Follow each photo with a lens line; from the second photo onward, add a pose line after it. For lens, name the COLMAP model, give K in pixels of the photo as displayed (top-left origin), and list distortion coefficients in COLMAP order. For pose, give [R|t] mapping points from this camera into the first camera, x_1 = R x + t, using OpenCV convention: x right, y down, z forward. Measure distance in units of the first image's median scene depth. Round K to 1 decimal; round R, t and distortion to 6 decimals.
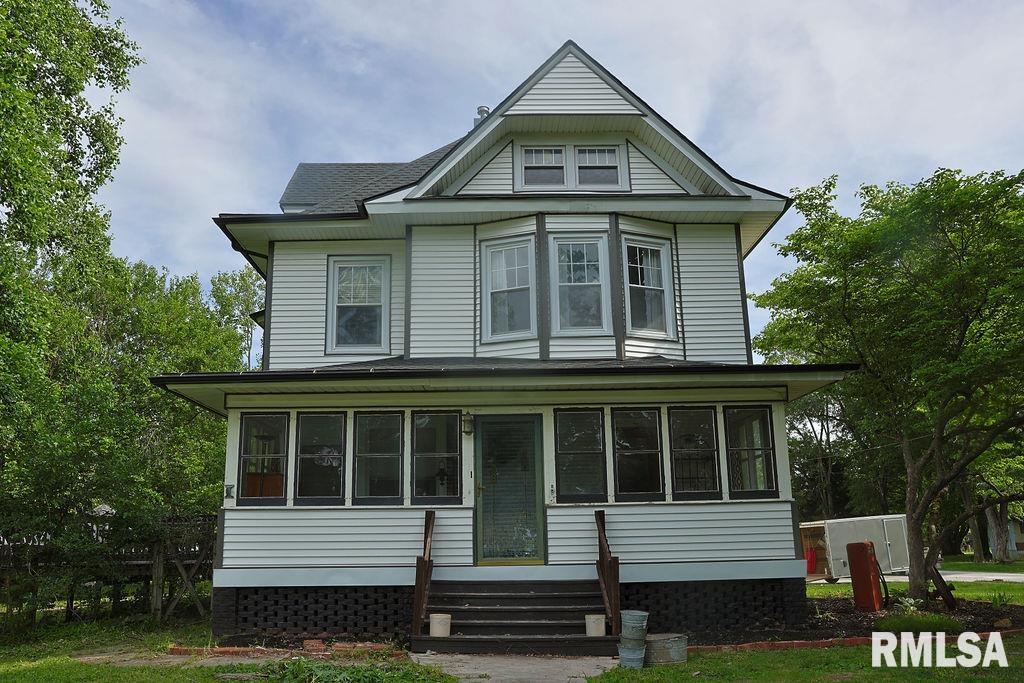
lens RADIAL K [[839.3, 0, 507.2], [0, 839.3, 346.4], [0, 0, 1]] dist [-0.102959, 0.093272]
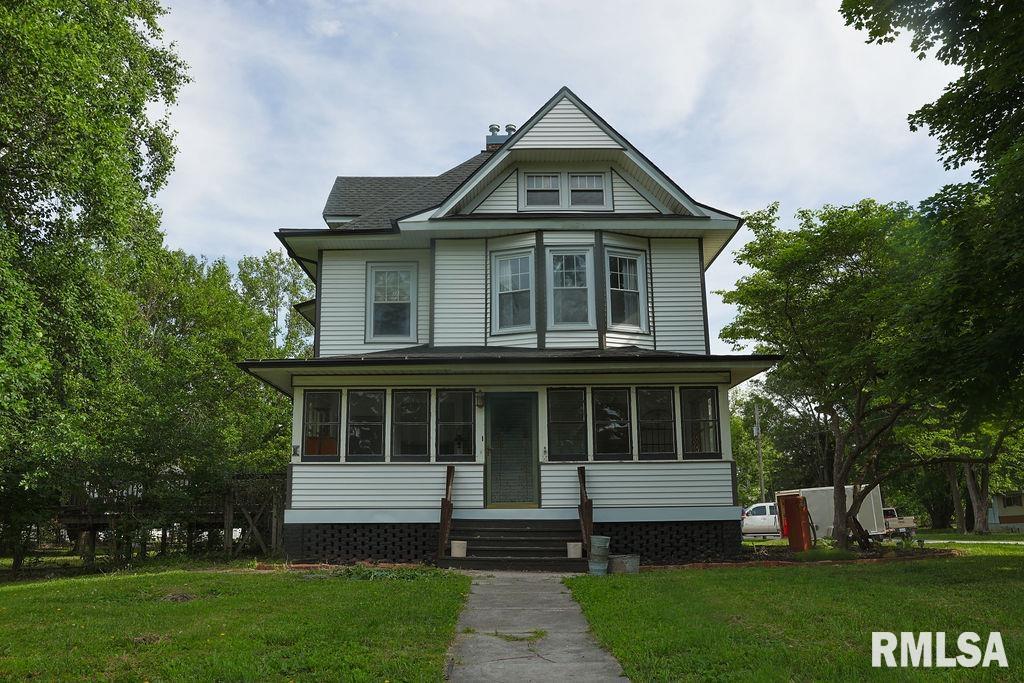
lens RADIAL K [[839.3, 0, 509.0], [0, 839.3, 344.8], [0, 0, 1]] dist [-0.102959, 0.093272]
pose [[0.999925, 0.005591, -0.010941, 0.009505], [-0.005303, 0.999642, 0.026212, -0.021830], [0.011084, -0.026152, 0.999597, -0.244764]]
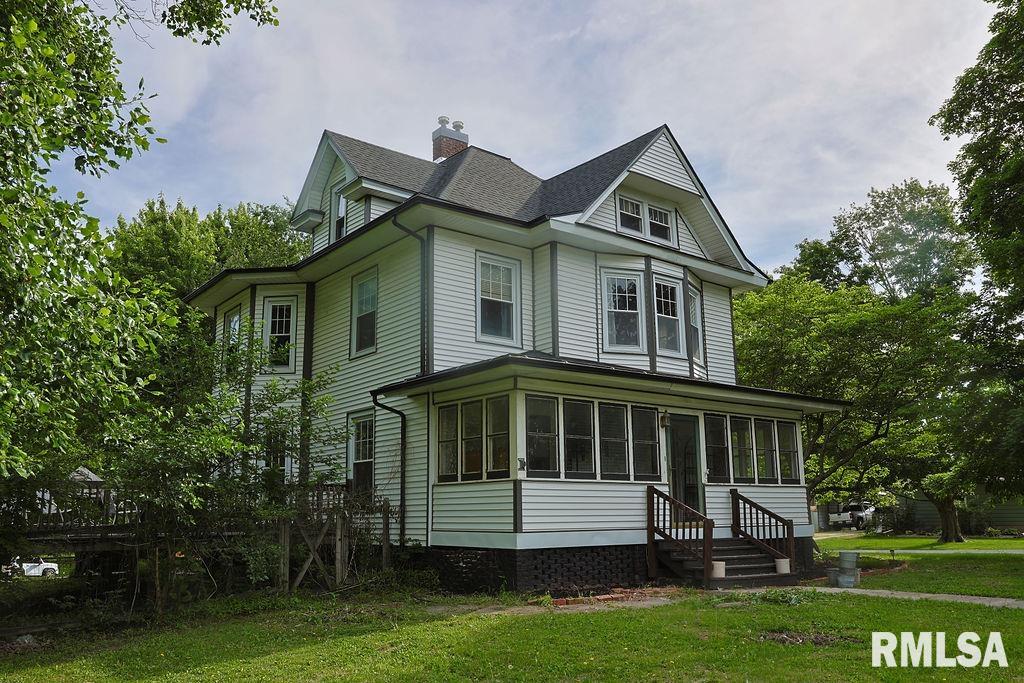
lens RADIAL K [[839.3, 0, 516.3], [0, 839.3, 341.1], [0, 0, 1]] dist [-0.102959, 0.093272]
pose [[0.792687, 0.135545, 0.594369, -0.862044], [-0.141143, 0.989284, -0.037368, 0.045174], [-0.593065, -0.054270, 0.803324, 0.089284]]
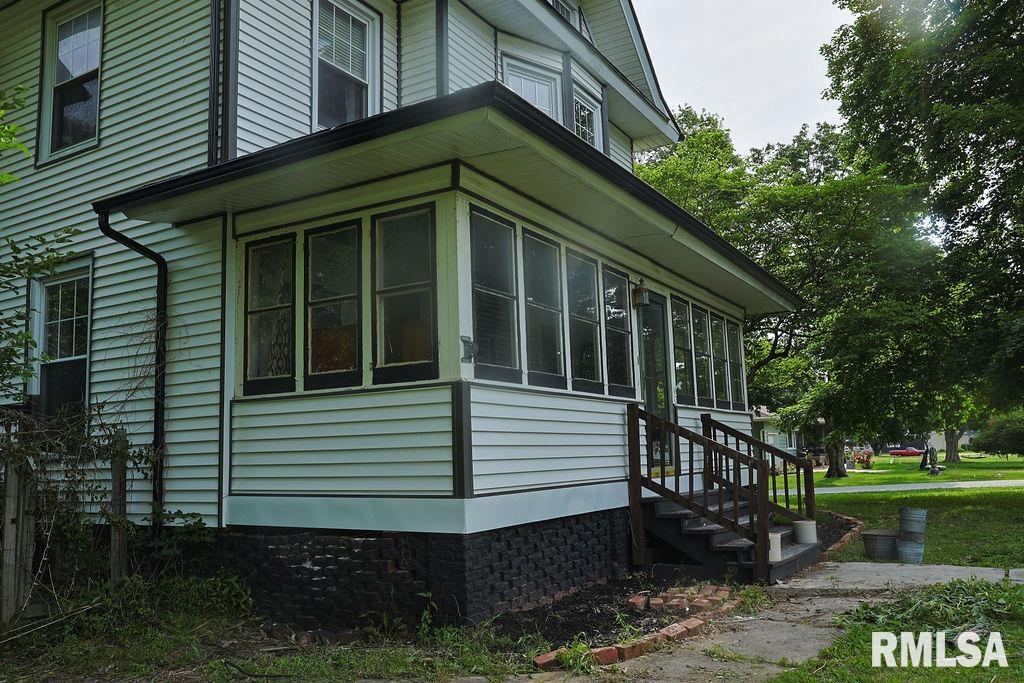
lens RADIAL K [[839.3, 0, 507.2], [0, 839.3, 336.8], [0, 0, 1]] dist [-0.102959, 0.093272]
pose [[0.527000, 0.122543, 0.840984, -0.635826], [-0.170552, 0.984669, -0.036604, 0.152071], [-0.832576, -0.124141, 0.539820, 0.582016]]
